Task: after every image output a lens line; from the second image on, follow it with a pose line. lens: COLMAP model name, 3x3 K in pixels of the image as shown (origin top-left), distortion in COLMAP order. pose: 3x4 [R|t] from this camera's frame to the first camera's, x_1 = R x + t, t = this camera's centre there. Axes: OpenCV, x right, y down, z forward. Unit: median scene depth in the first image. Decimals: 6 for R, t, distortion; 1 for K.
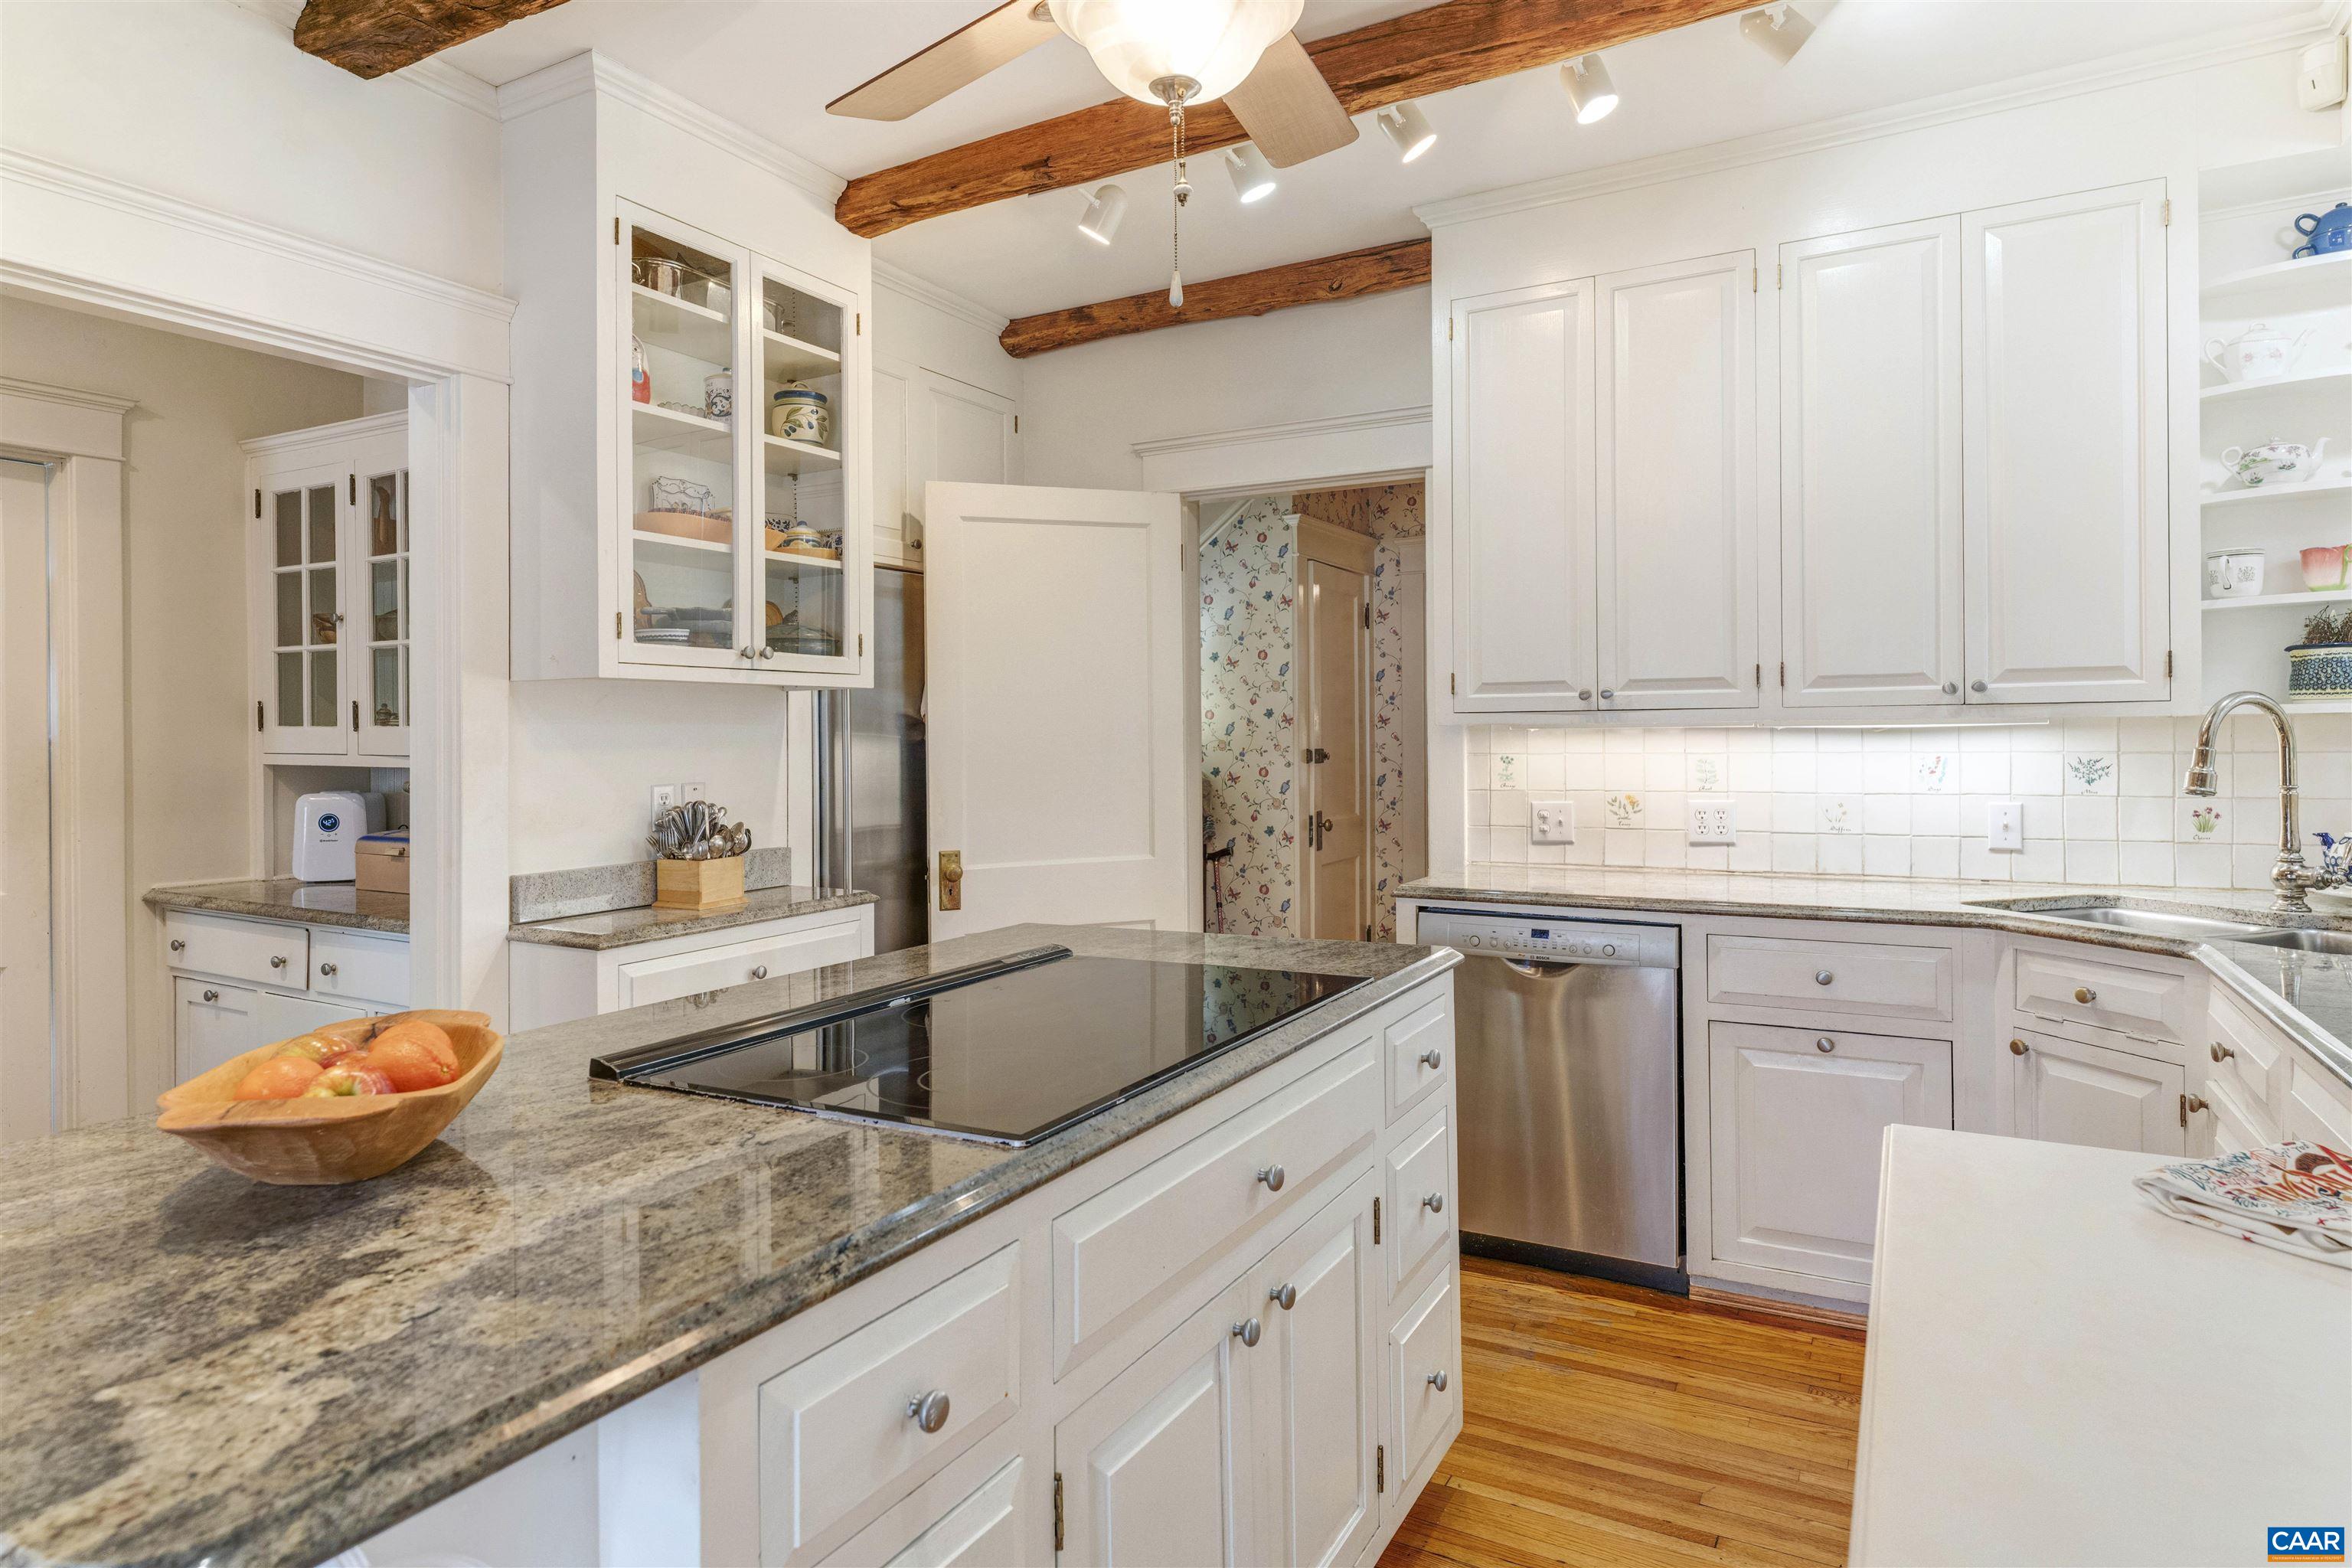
lens RADIAL K [[1332.0, 0, 1174.5], [0, 1332.0, 739.3], [0, 0, 1]] dist [0.001686, -0.000028]
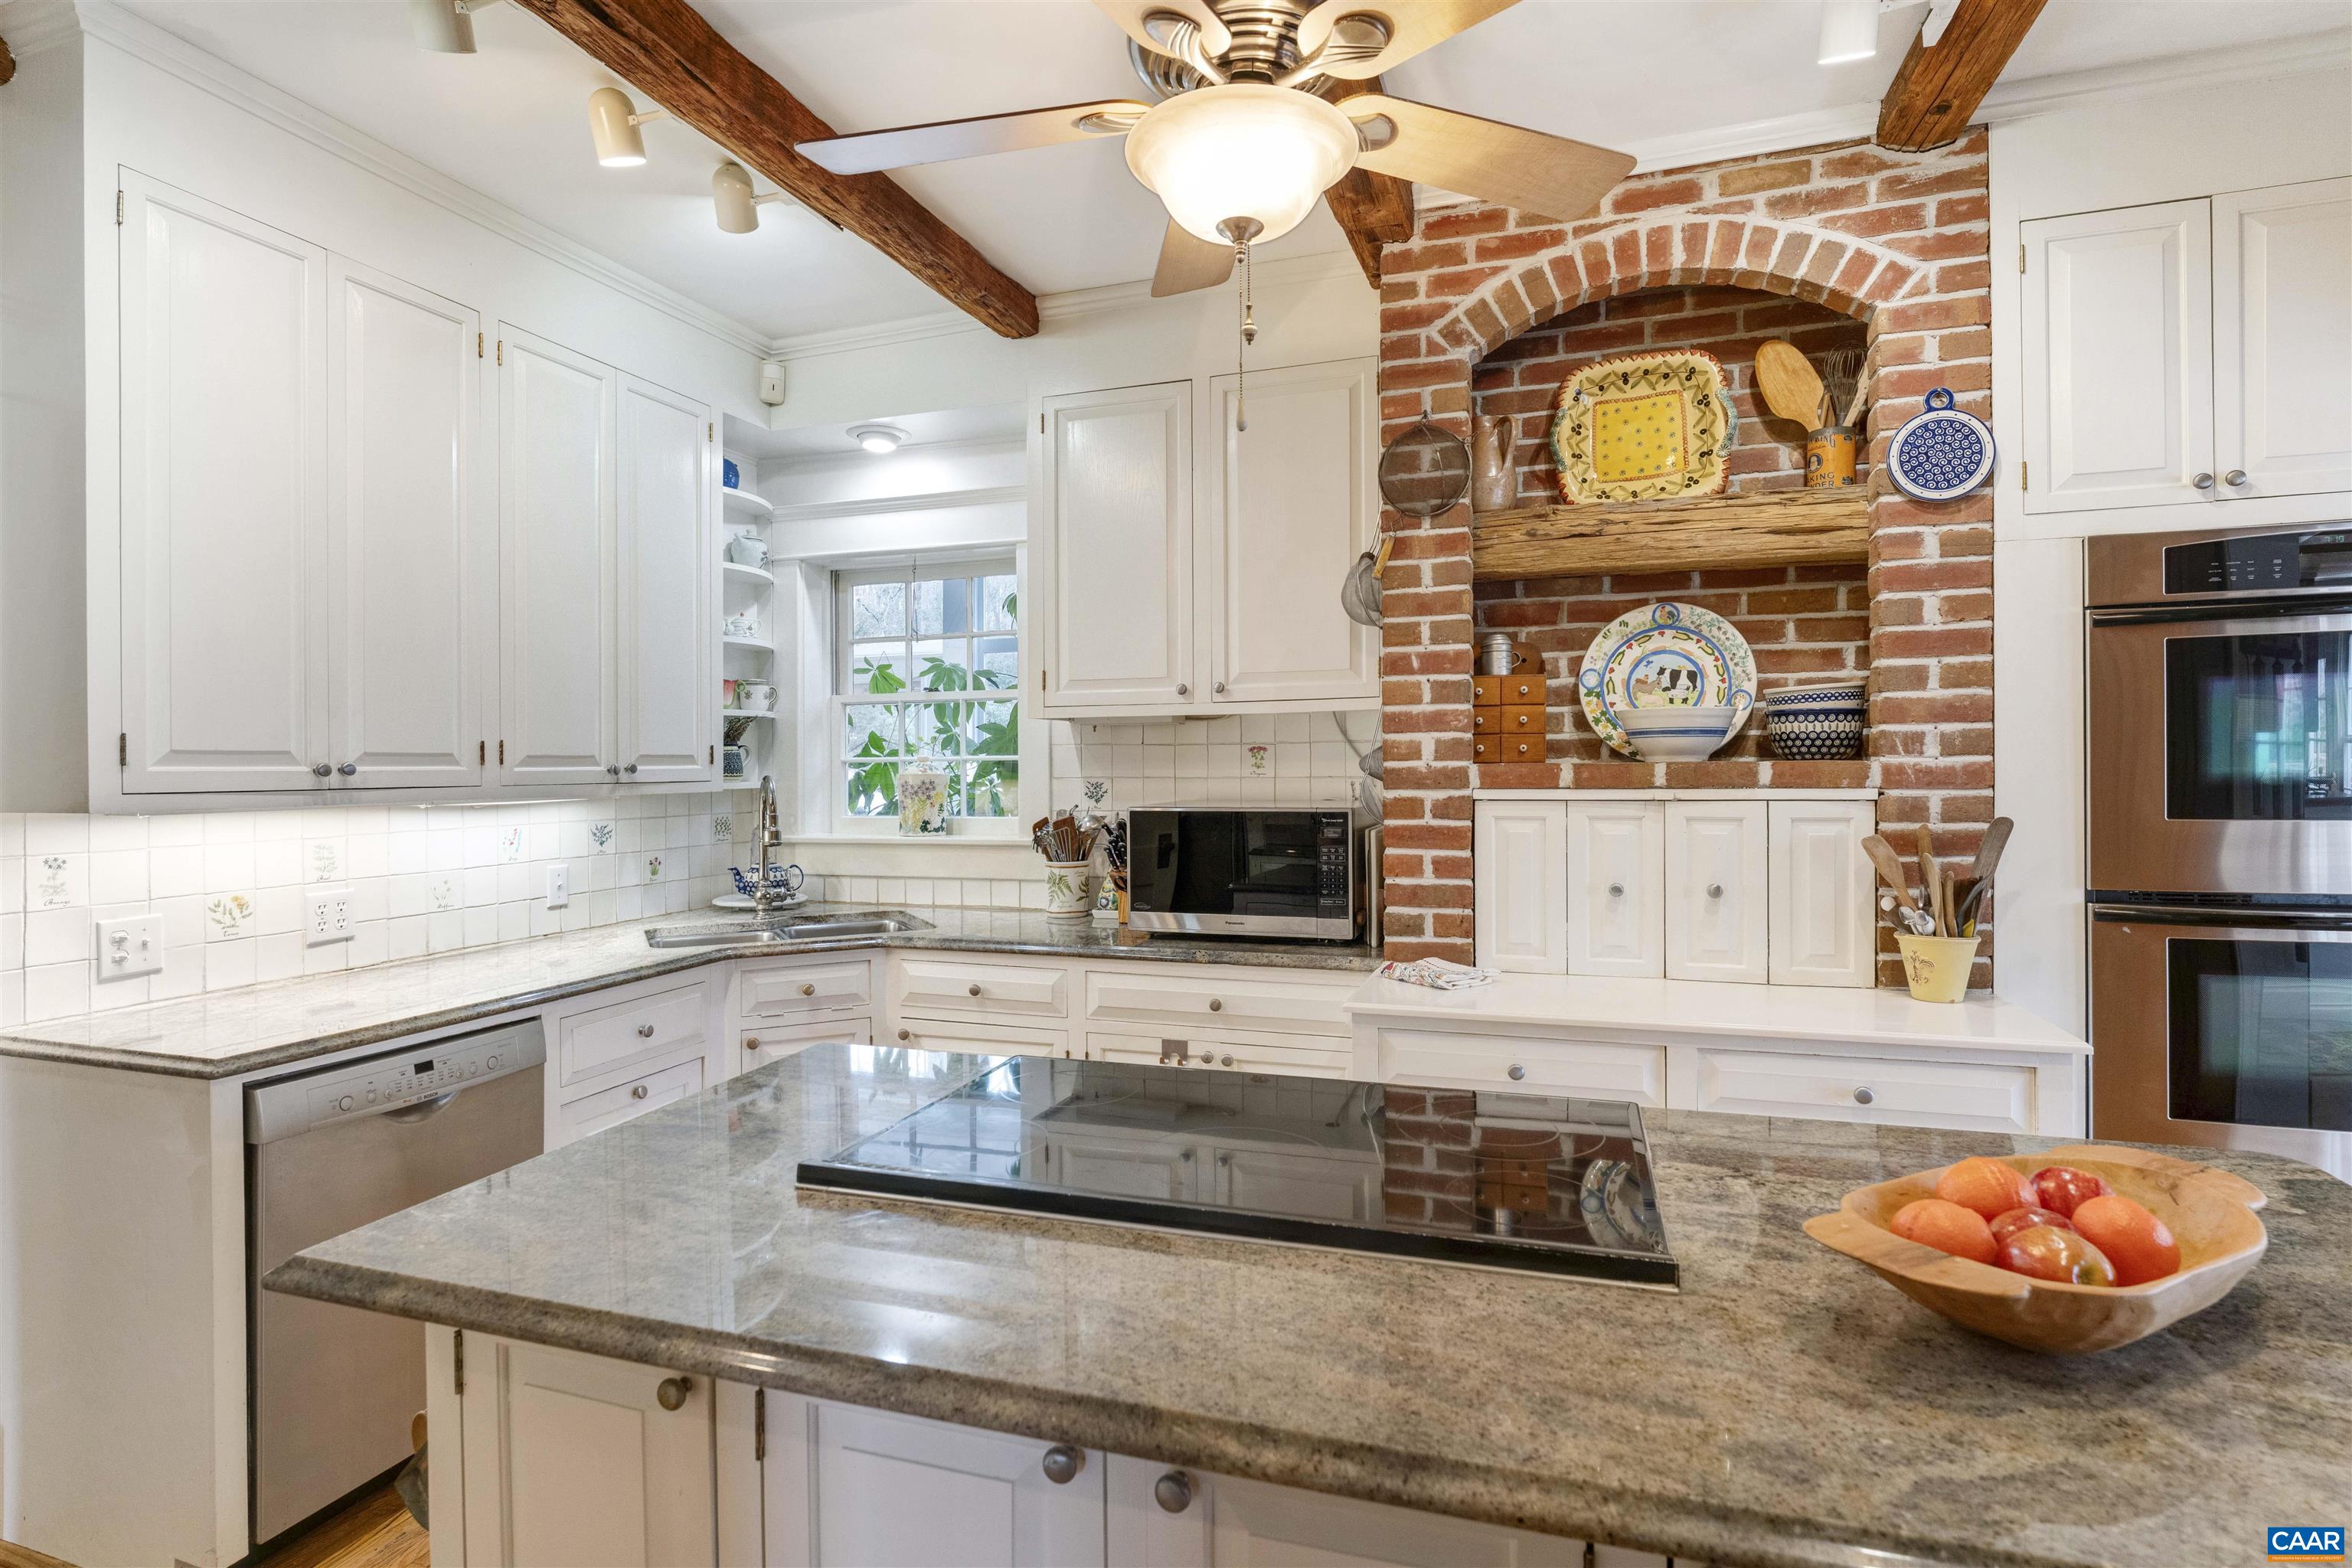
lens RADIAL K [[1184.0, 0, 1176.0], [0, 1184.0, 784.0], [0, 0, 1]] dist [-0.001455, -0.000225]
pose [[-0.174588, -0.003727, 0.984634, -0.471717], [0.011674, 0.999915, 0.005855, -0.023046], [-0.984572, 0.012517, -0.174530, 0.619068]]
